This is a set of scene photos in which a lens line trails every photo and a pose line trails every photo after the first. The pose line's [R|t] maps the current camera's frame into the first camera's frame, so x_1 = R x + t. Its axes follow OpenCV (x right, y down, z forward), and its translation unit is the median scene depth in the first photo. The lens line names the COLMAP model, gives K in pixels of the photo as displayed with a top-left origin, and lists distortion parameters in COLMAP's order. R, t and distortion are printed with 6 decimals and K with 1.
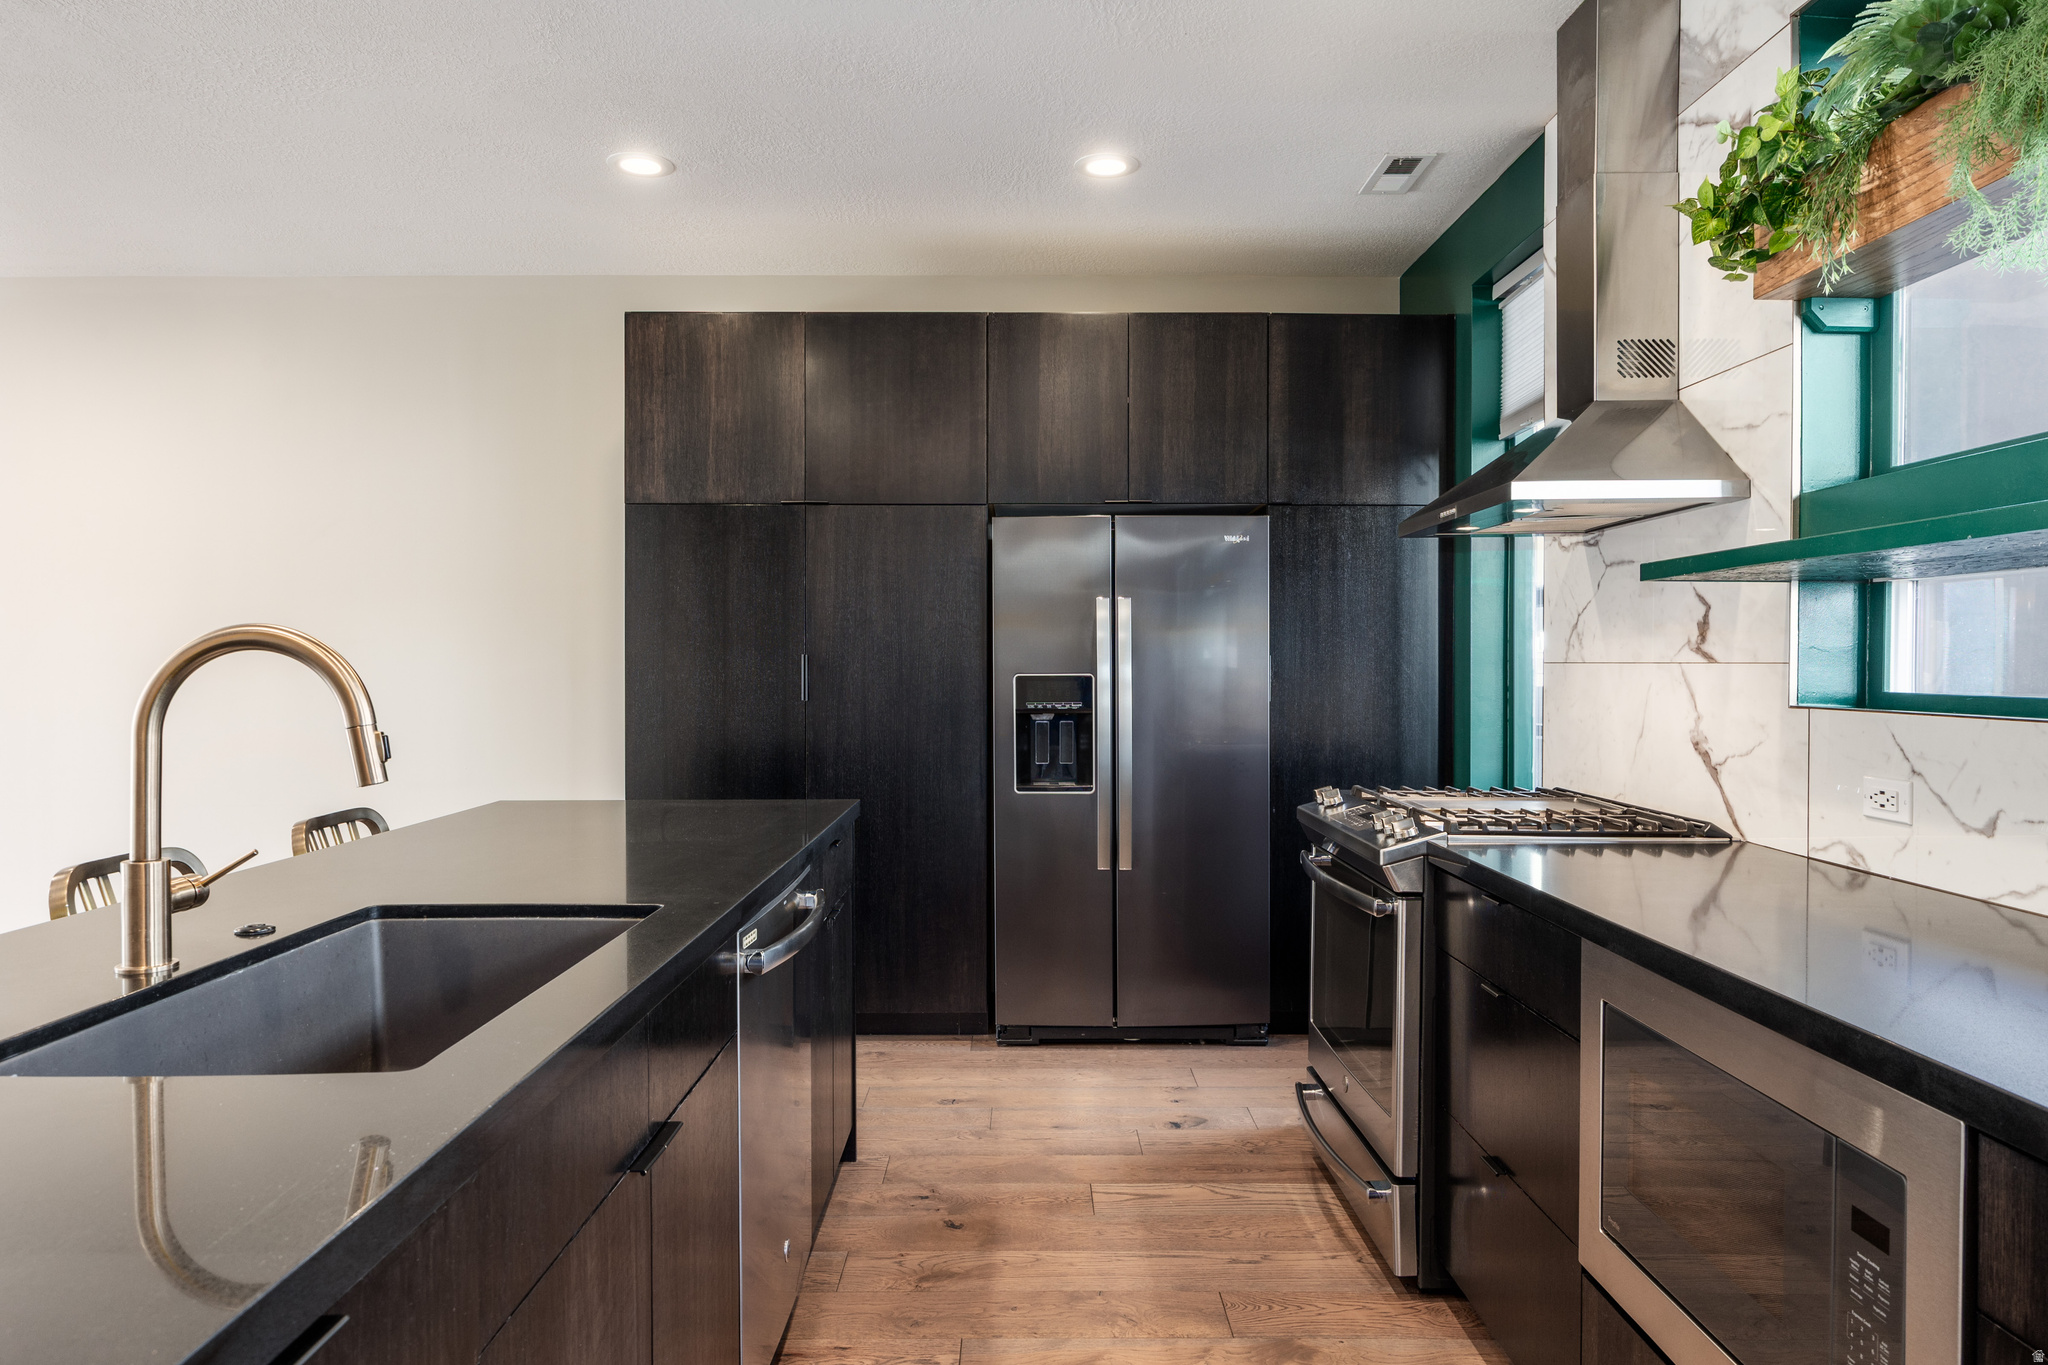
lens RADIAL K [[1287.3, 0, 1021.5], [0, 1287.3, 672.6], [0, 0, 1]] dist [0.002783, 0.003182]
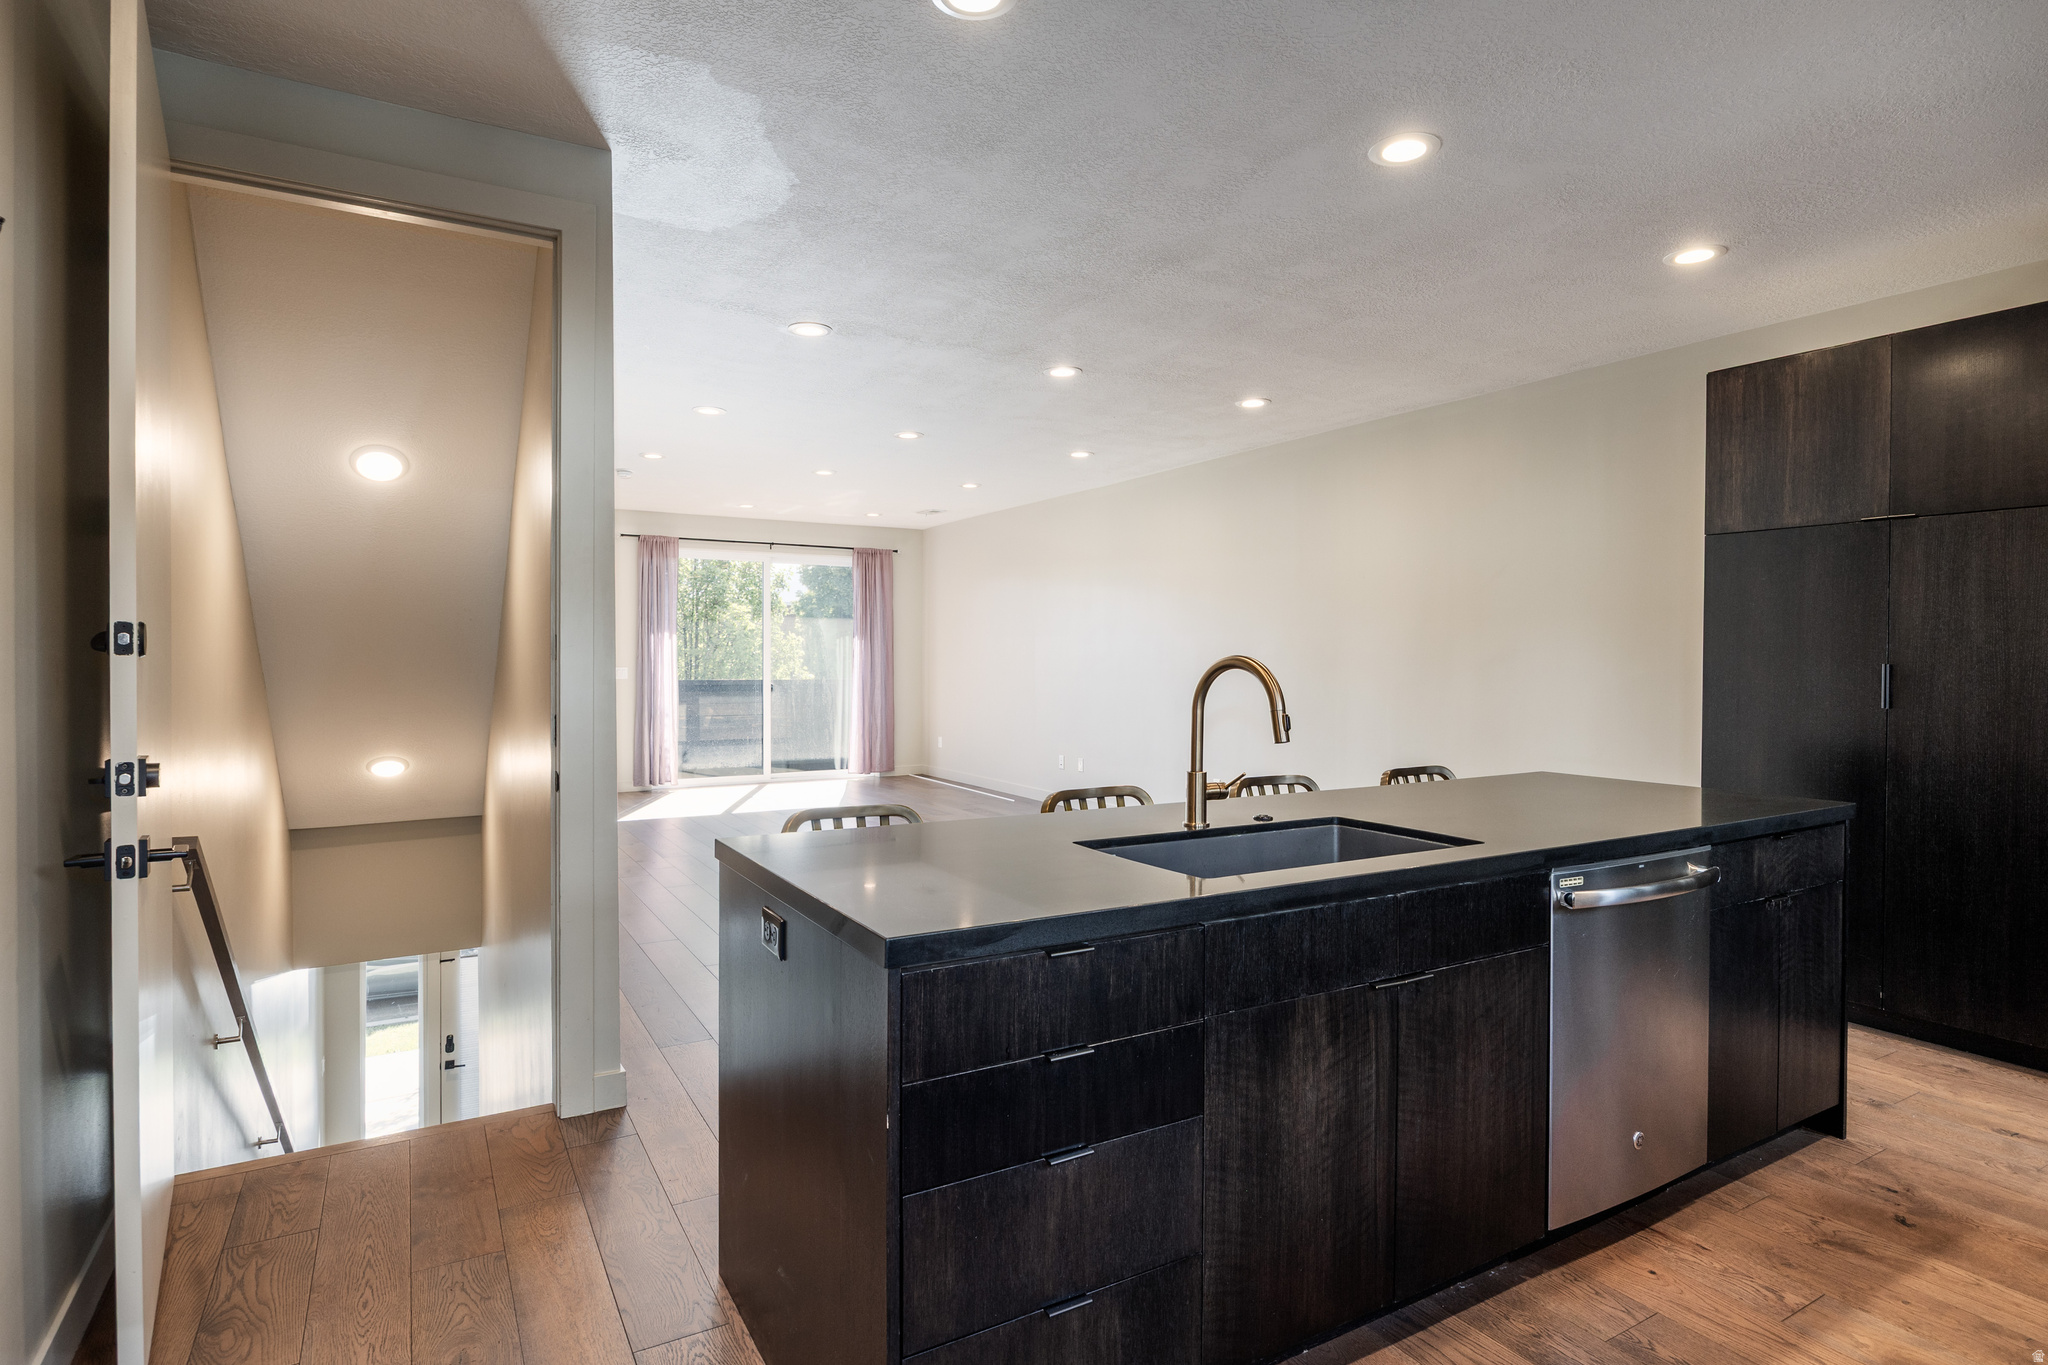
lens RADIAL K [[1057.8, 0, 1040.6], [0, 1057.8, 659.5], [0, 0, 1]] dist [0.003264, -0.001330]
pose [[0.518877, 0.009102, -0.854801, 0.296371], [-0.013239, 0.999909, 0.002610, -0.015577], [0.854747, 0.009962, 0.518950, -0.038750]]
